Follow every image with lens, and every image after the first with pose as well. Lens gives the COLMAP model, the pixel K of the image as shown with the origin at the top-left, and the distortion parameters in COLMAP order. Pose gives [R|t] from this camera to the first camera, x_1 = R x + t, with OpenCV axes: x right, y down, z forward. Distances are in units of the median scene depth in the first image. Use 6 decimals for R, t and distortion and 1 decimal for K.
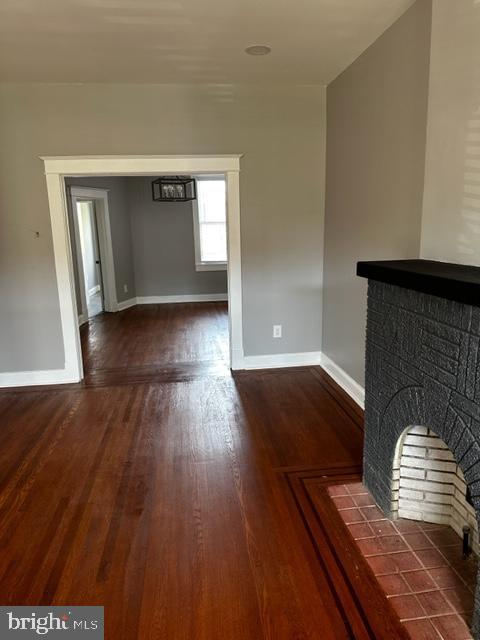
lens RADIAL K [[439.7, 0, 243.5], [0, 439.7, 320.7], [0, 0, 1]] dist [0.102233, -0.151240]
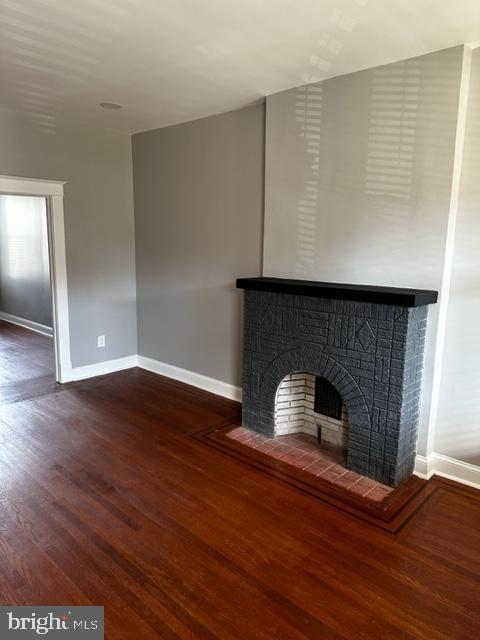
lens RADIAL K [[440.7, 0, 238.1], [0, 440.7, 319.3], [0, 0, 1]] dist [0.100990, -0.158969]
pose [[0.771828, -0.070435, 0.631918, -0.390296], [0.095006, 0.995464, -0.005084, 0.008114], [-0.628693, 0.063960, 0.775019, -0.094839]]
